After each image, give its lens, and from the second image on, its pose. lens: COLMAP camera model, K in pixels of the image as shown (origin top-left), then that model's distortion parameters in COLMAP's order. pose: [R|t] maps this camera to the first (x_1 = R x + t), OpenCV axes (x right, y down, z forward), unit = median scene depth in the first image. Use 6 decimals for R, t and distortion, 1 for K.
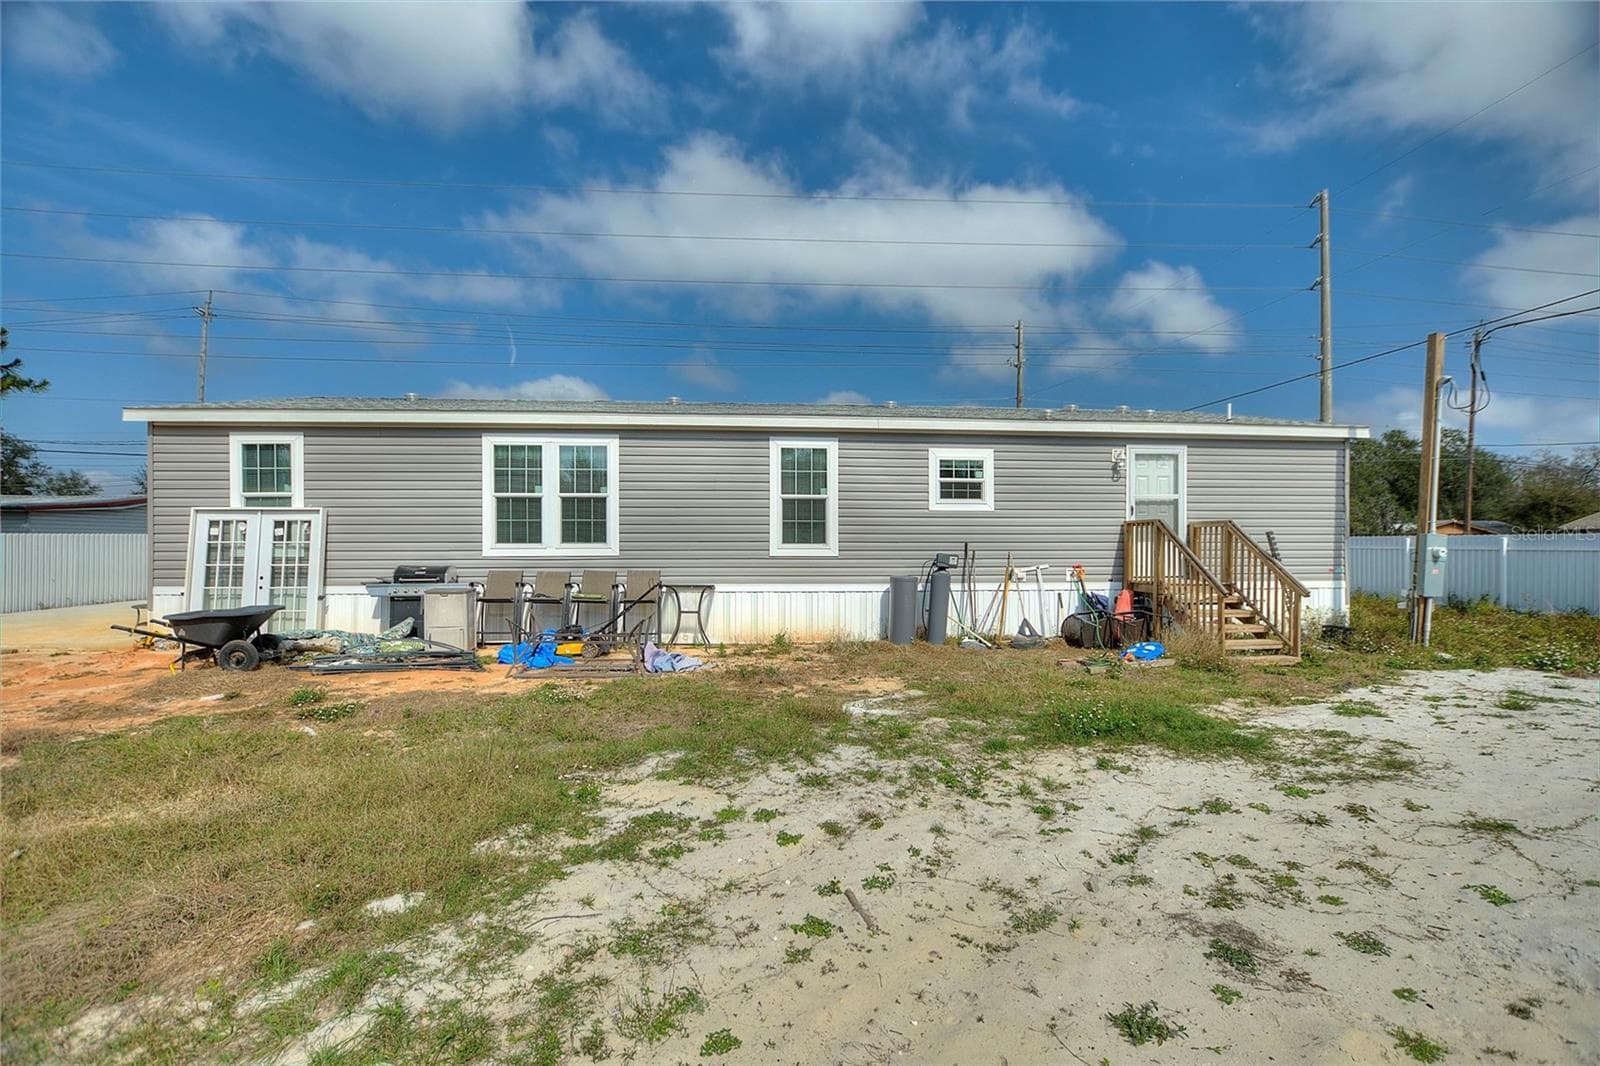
lens RADIAL K [[701.2, 0, 802.7], [0, 701.2, 551.1], [0, 0, 1]] dist [-0.030733, 0.001107]
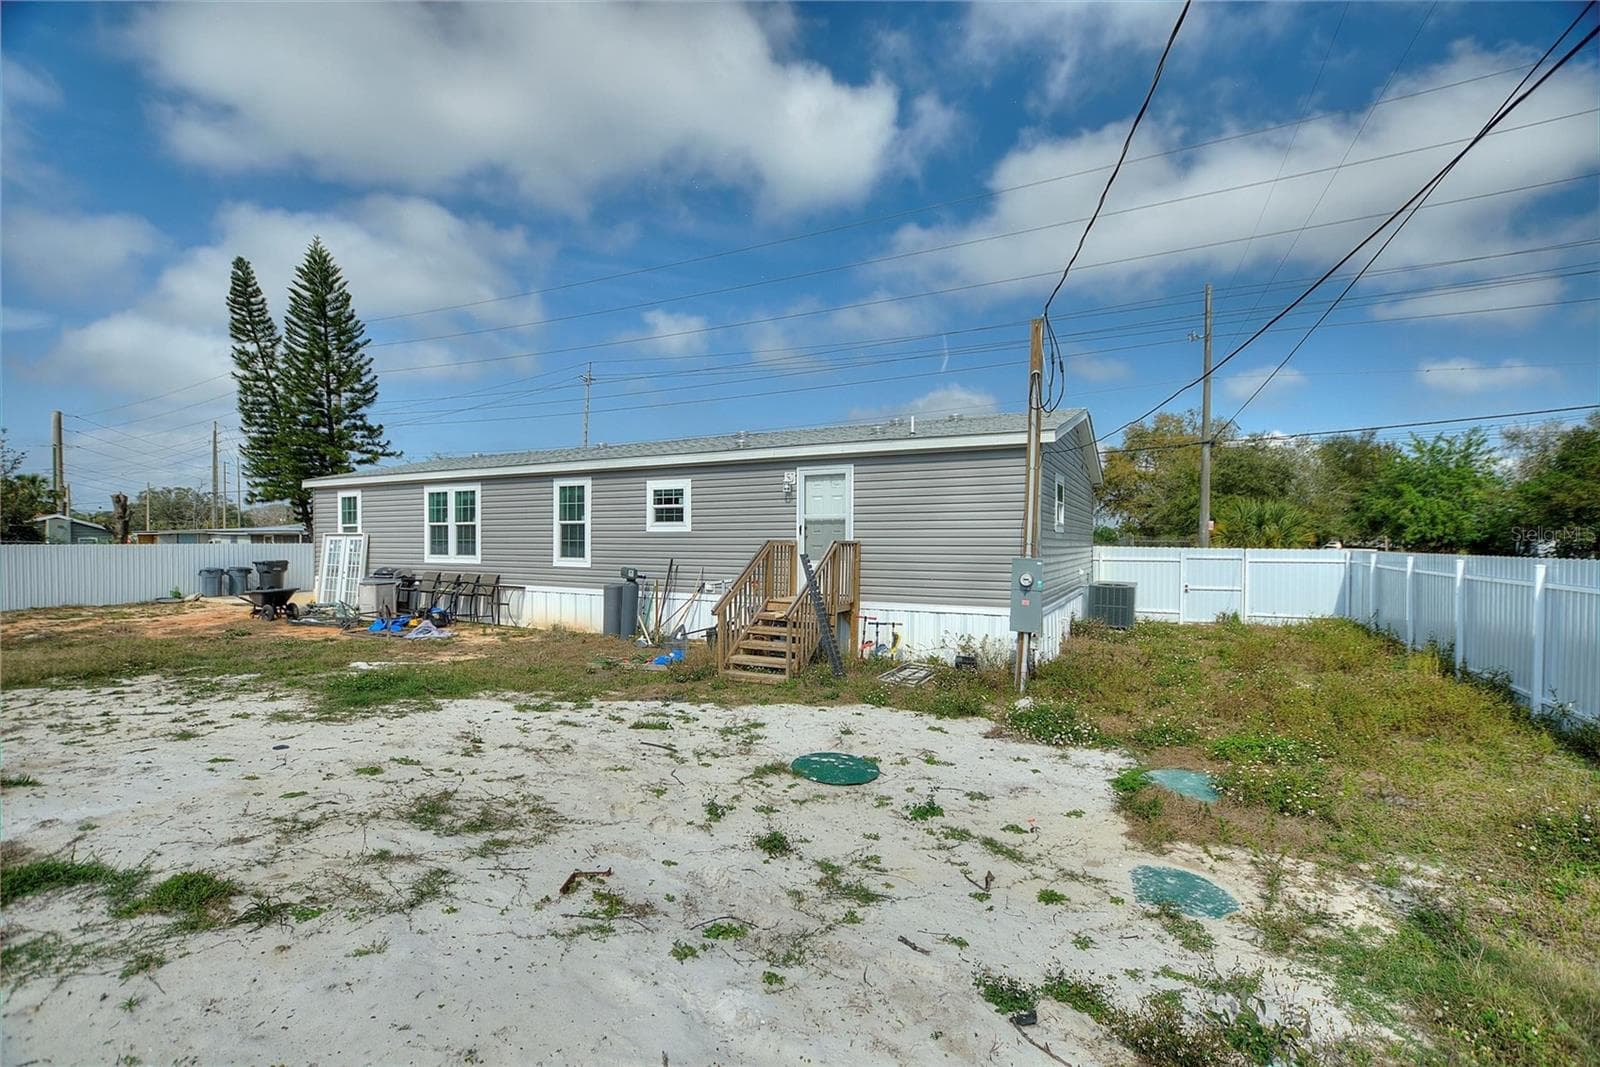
lens RADIAL K [[701.2, 0, 802.7], [0, 701.2, 551.6], [0, 0, 1]] dist [-0.030733, 0.001107]
pose [[0.845216, 0.010342, -0.534325, 1.121951], [-0.008288, 0.999946, 0.006244, -0.034860], [0.534361, -0.000849, 0.845256, 0.115859]]
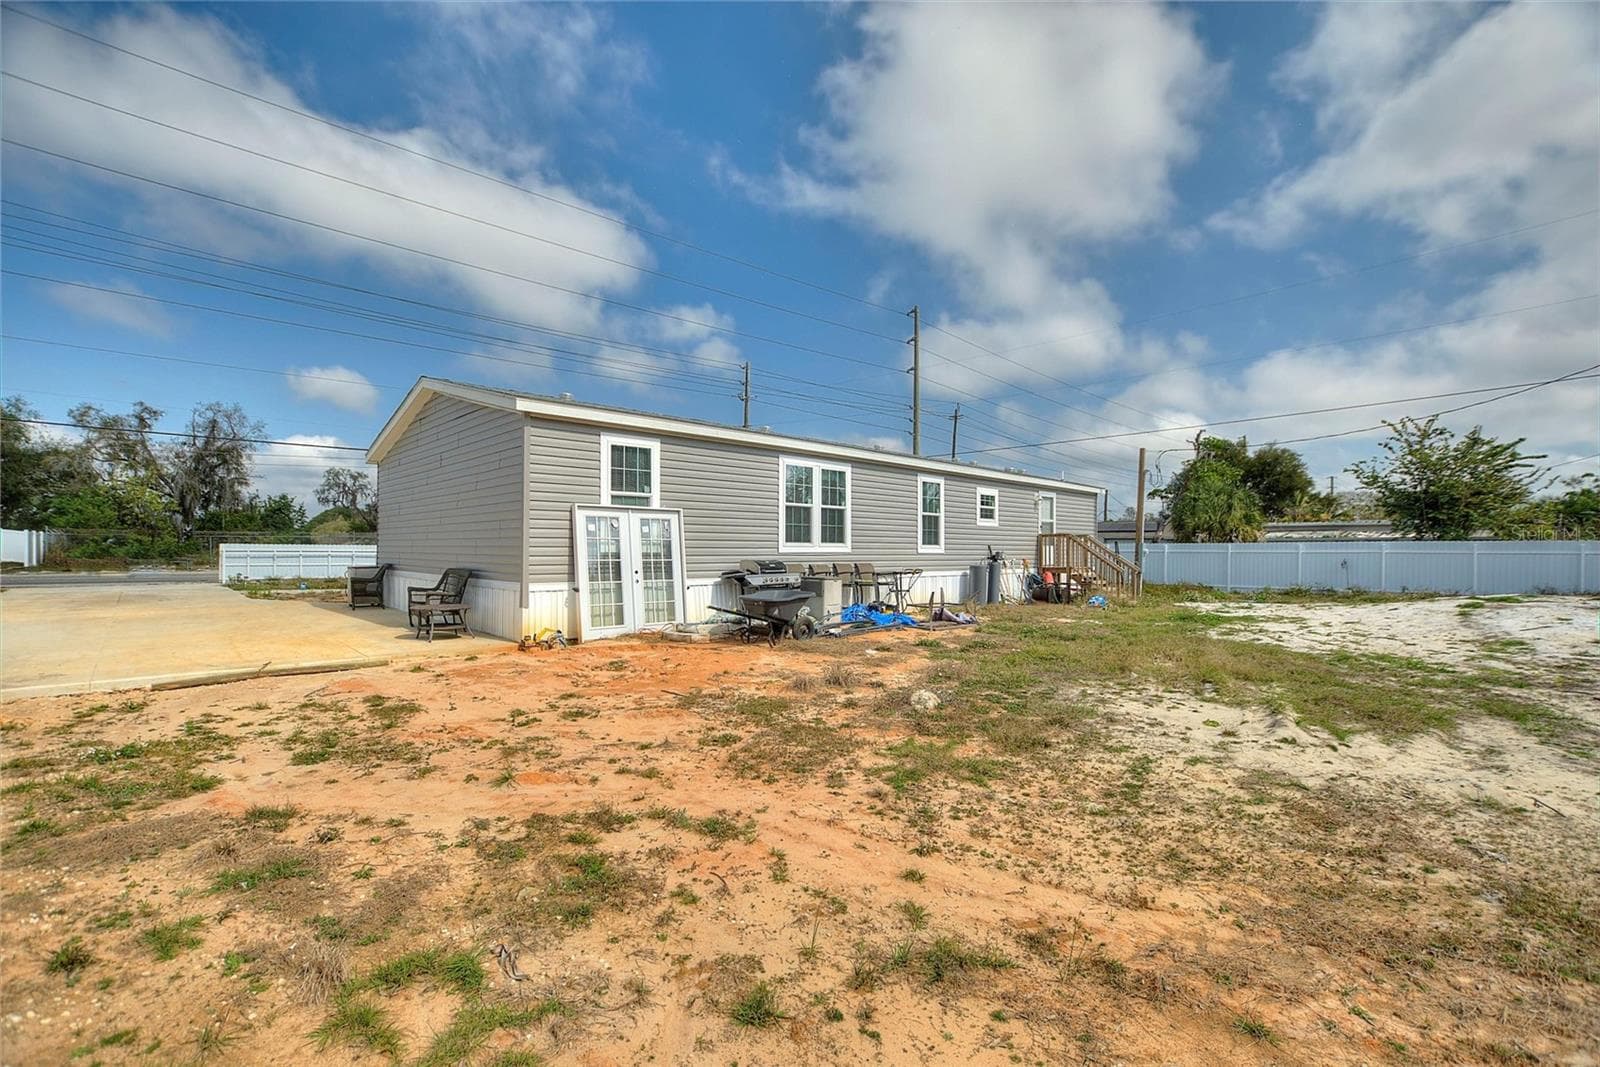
lens RADIAL K [[701.2, 0, 802.7], [0, 701.2, 551.6], [0, 0, 1]] dist [-0.030733, 0.001107]
pose [[0.777329, 0.002719, 0.629089, -1.217646], [0.001522, 0.999980, -0.006203, 0.013558], [-0.629093, 0.005779, 0.777309, -0.009553]]
